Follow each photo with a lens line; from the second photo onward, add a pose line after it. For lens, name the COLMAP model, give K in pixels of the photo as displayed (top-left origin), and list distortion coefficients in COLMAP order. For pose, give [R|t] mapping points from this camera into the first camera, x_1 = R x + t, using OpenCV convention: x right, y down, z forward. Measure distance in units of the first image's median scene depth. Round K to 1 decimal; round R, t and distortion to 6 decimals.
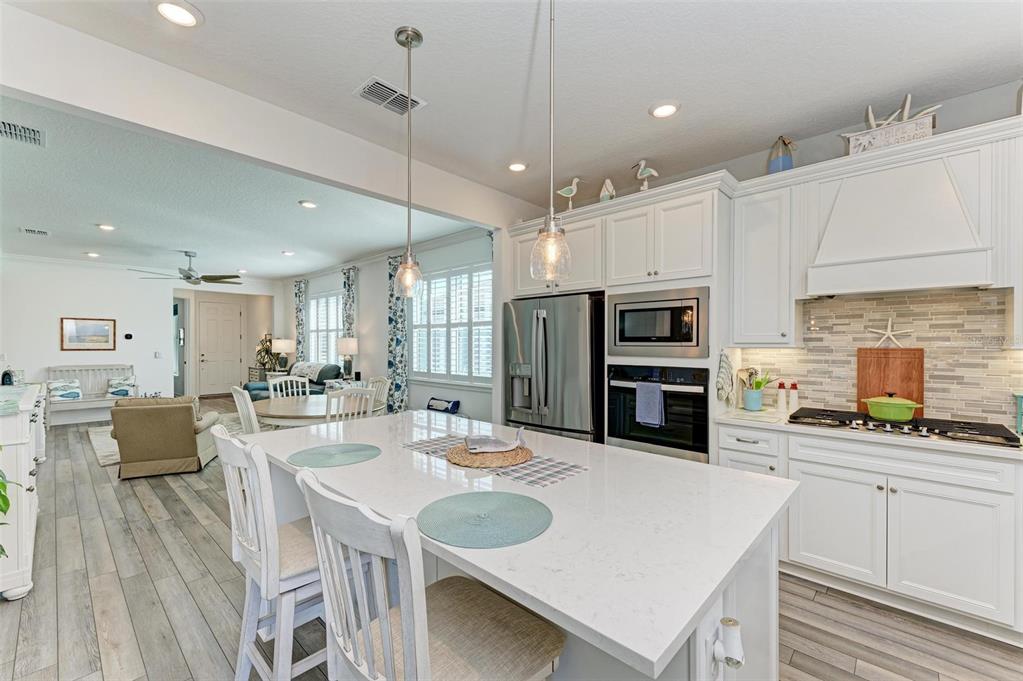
lens RADIAL K [[418.2, 0, 511.3], [0, 418.2, 349.0], [0, 0, 1]] dist [0.015518, -0.004432]
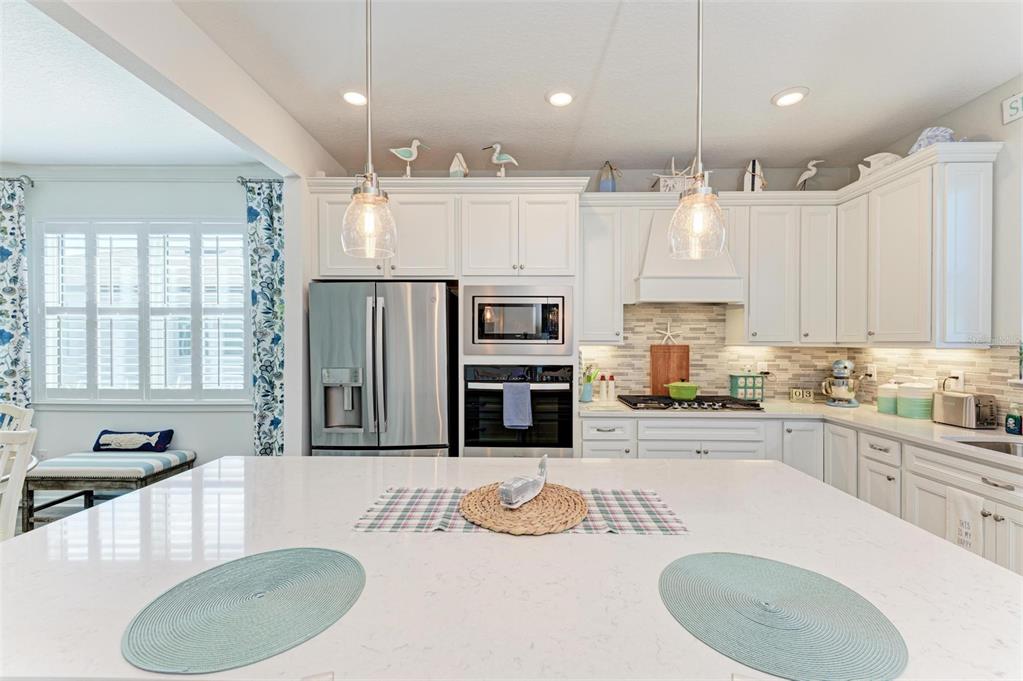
lens RADIAL K [[418.2, 0, 514.8], [0, 418.2, 346.4], [0, 0, 1]] dist [0.015518, -0.004432]
pose [[0.740422, -0.004462, 0.672127, -0.310738], [0.005981, 0.999982, 0.000049, -0.000831], [-0.672115, 0.003983, 0.740436, 0.311007]]
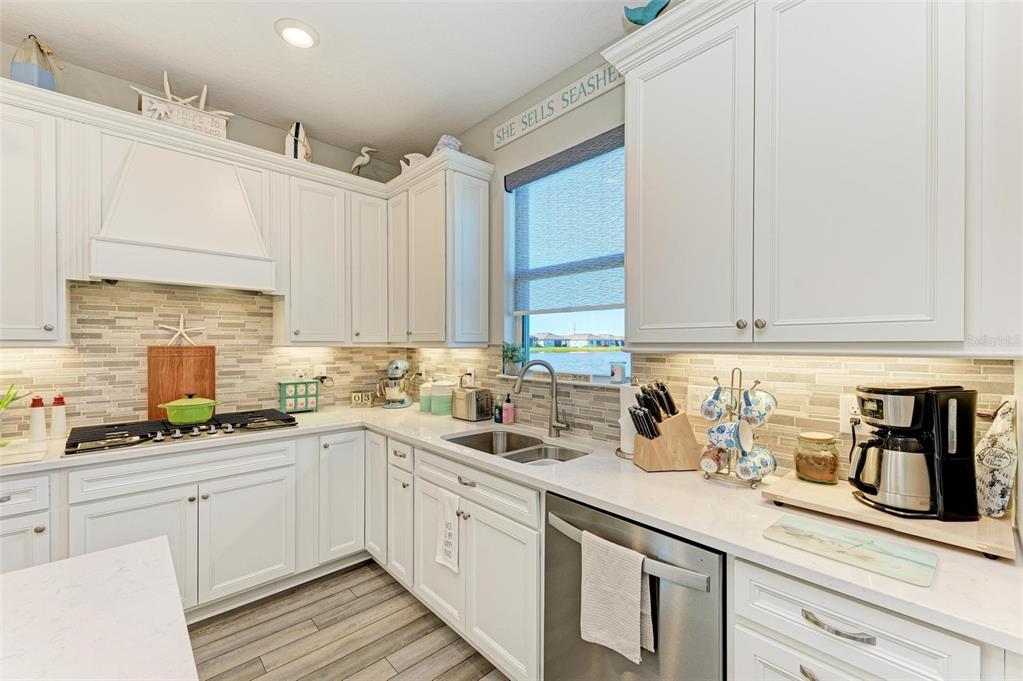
lens RADIAL K [[418.2, 0, 511.1], [0, 418.2, 346.1], [0, 0, 1]] dist [0.015518, -0.004432]
pose [[0.072085, -0.008458, 0.997363, 0.013195], [0.010996, 0.999910, 0.007685, -0.001232], [-0.997338, 0.010413, 0.072171, 0.181590]]
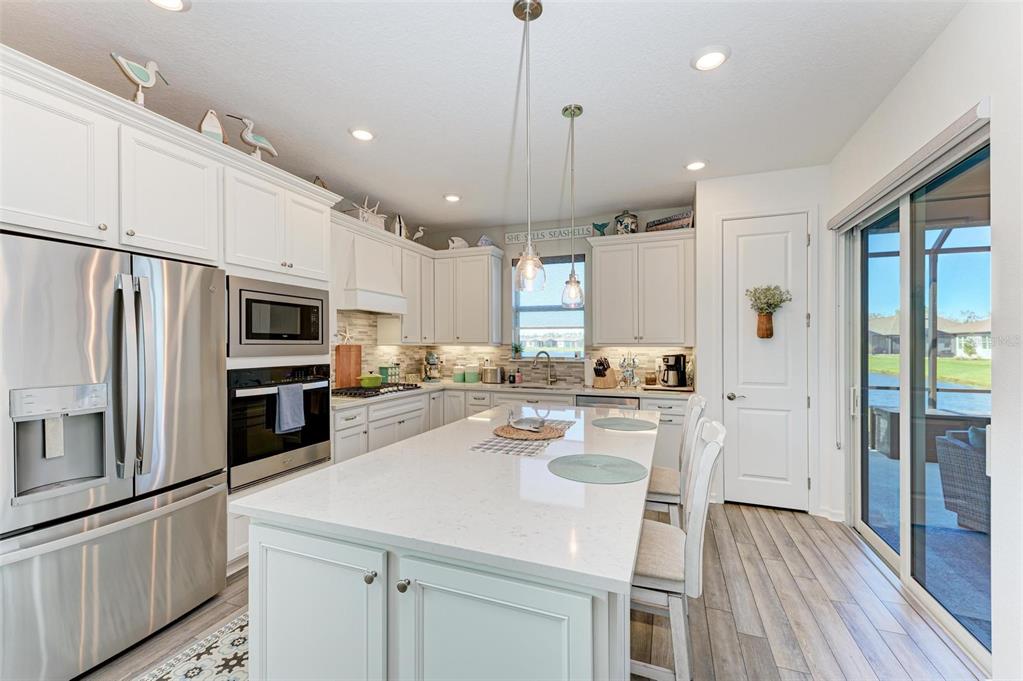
lens RADIAL K [[418.2, 0, 508.0], [0, 418.2, 343.7], [0, 0, 1]] dist [0.015518, -0.004432]
pose [[-0.372245, -0.001178, 0.928134, -0.706867], [0.009336, 0.999944, 0.005014, -0.008245], [-0.928087, 0.010531, -0.372214, 0.913733]]
